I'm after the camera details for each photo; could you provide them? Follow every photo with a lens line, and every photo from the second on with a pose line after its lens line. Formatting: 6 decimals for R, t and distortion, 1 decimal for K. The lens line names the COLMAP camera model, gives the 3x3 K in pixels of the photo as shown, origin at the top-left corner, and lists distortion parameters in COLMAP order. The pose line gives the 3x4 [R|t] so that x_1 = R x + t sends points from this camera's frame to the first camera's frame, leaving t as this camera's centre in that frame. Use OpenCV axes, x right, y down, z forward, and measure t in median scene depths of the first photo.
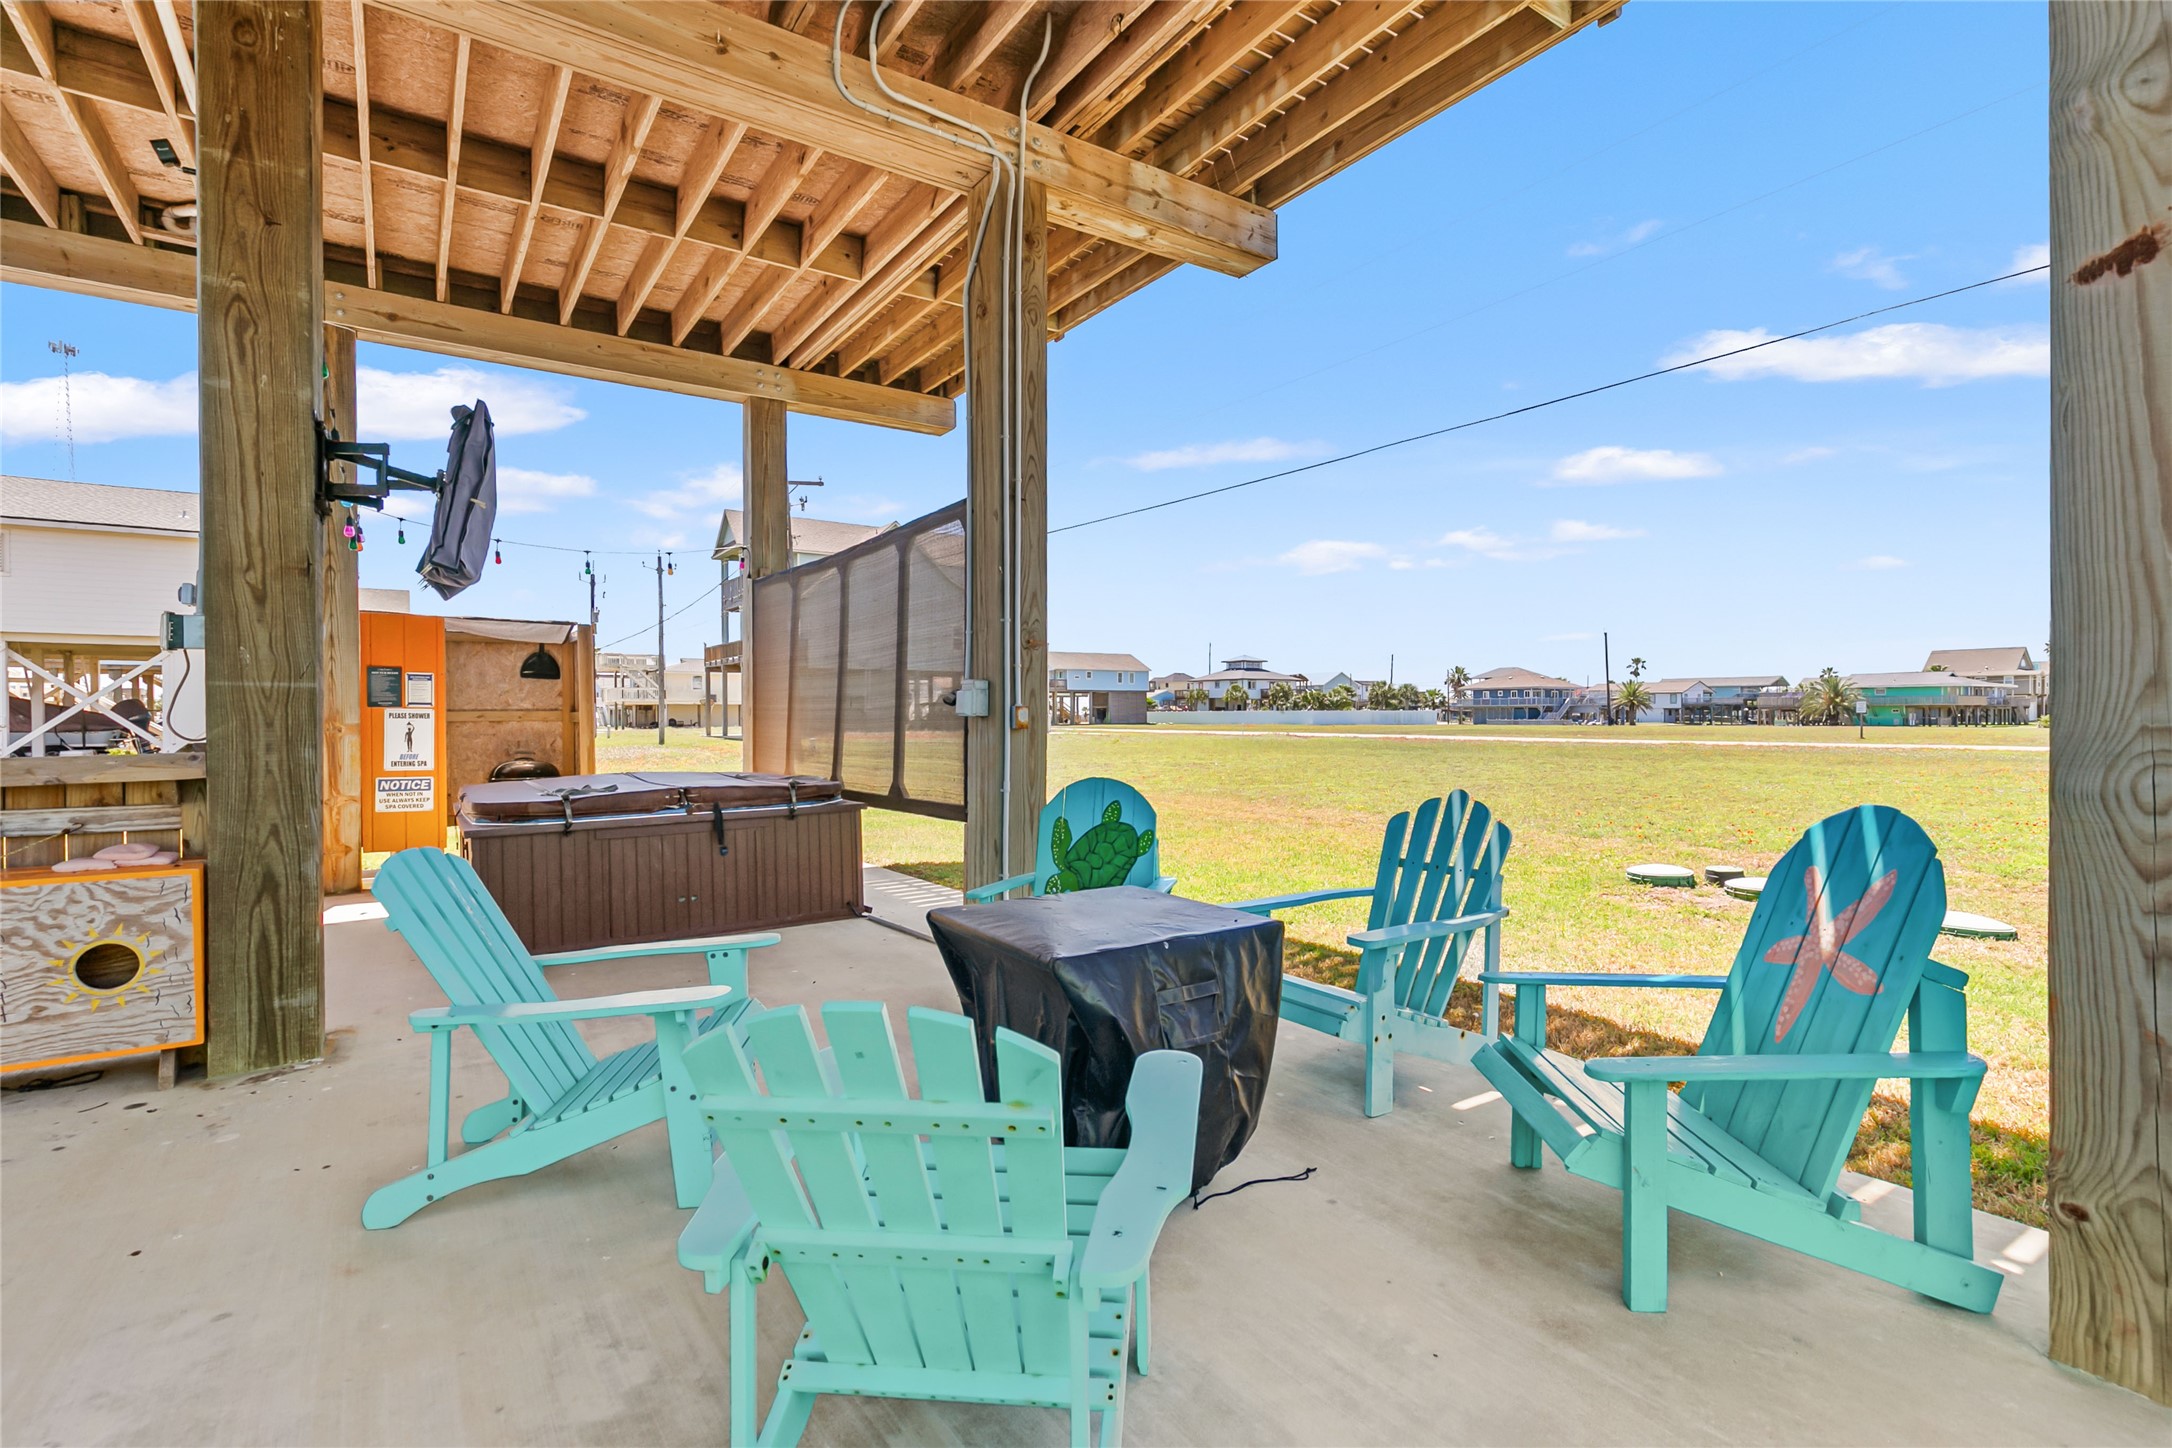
lens RADIAL K [[1020.9, 0, 1086.0], [0, 1020.9, 724.0], [0, 0, 1]] dist [0.001095, -0.000024]
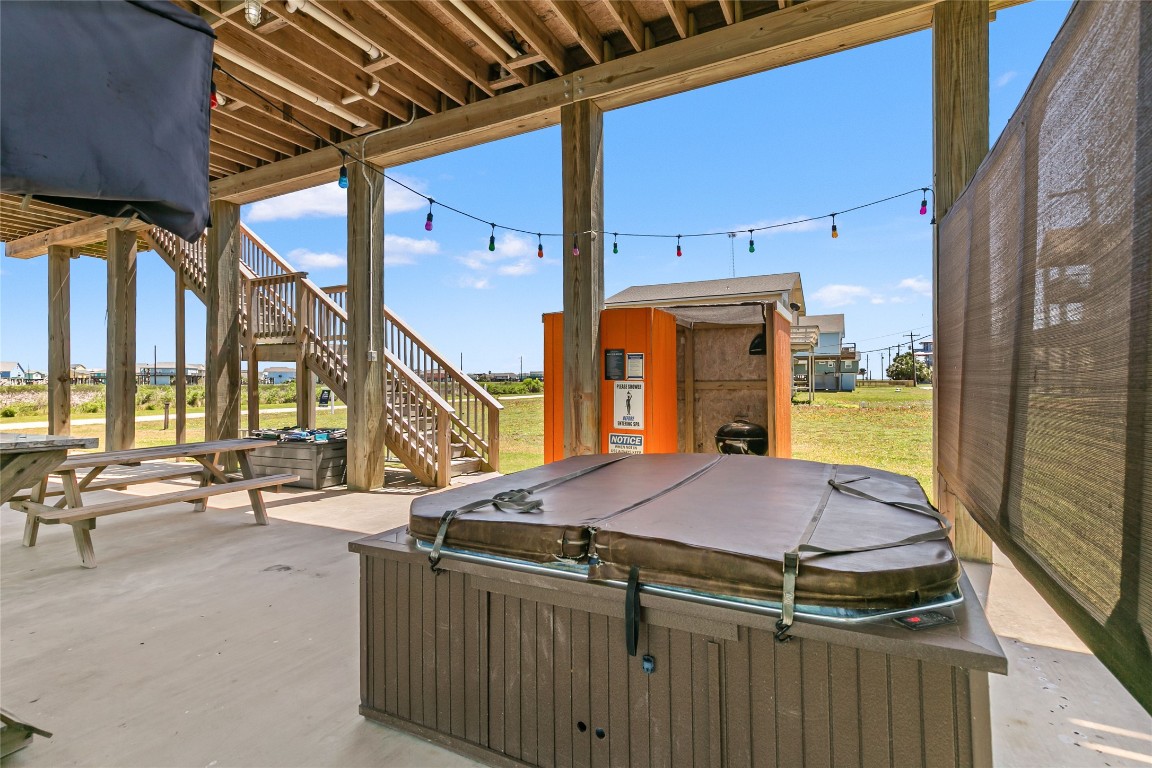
lens RADIAL K [[541.5, 0, 576.0], [0, 541.5, 384.0], [0, 0, 1]] dist [0.001095, -0.000024]
pose [[0.491419, -0.001258, -0.870922, -0.099643], [0.001042, 0.999999, -0.000856, -0.010980], [0.870922, -0.000487, 0.491420, 0.607749]]
